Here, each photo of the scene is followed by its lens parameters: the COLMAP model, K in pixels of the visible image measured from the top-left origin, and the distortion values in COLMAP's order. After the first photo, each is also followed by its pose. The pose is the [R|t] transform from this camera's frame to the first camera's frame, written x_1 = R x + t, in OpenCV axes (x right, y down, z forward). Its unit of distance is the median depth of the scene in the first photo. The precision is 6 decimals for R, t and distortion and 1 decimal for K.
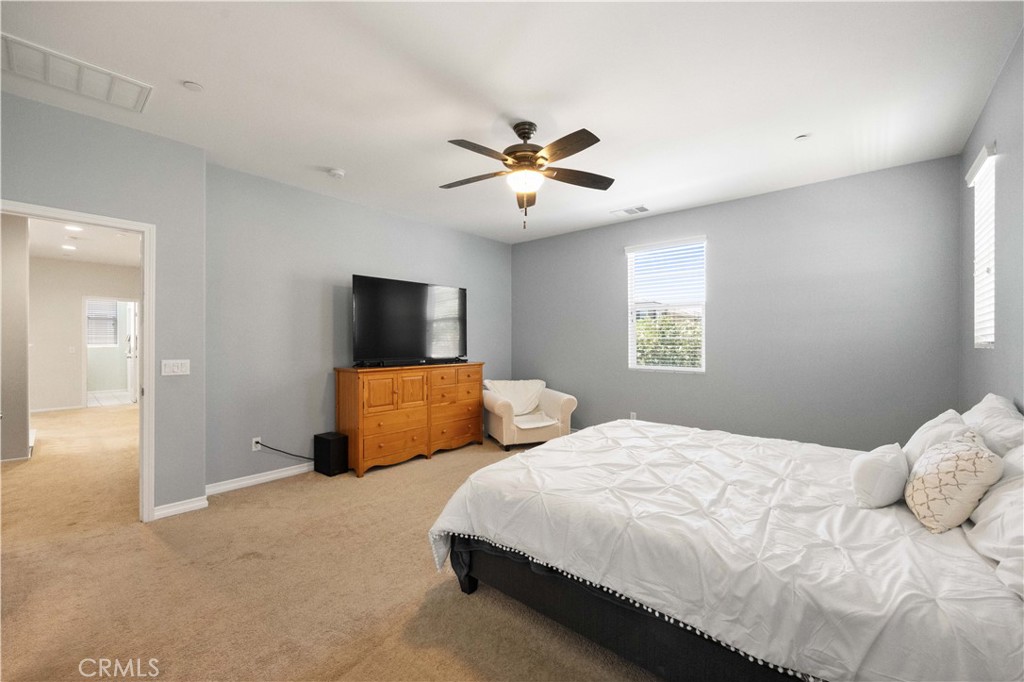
lens RADIAL K [[406.6, 0, 517.0], [0, 406.6, 342.8], [0, 0, 1]] dist [0.000355, 0.000055]
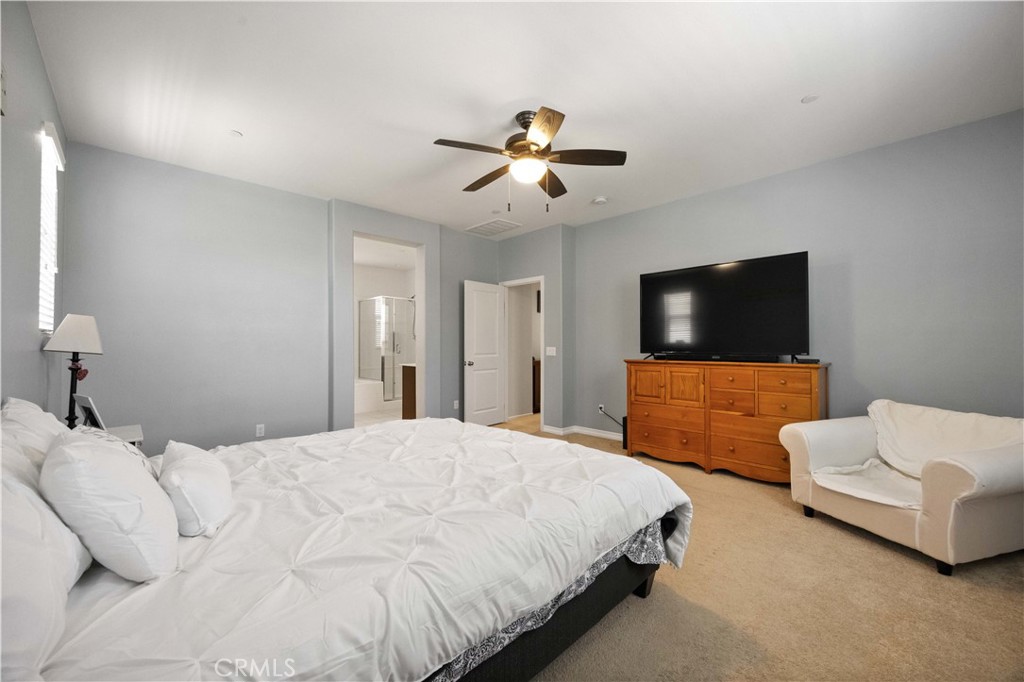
lens RADIAL K [[406.6, 0, 517.0], [0, 406.6, 342.8], [0, 0, 1]] dist [0.000355, 0.000055]
pose [[-0.079071, -0.008792, -0.996830, 0.713269], [-0.007938, 0.999935, -0.008189, 0.028334], [0.996837, 0.007265, -0.079136, 0.734084]]
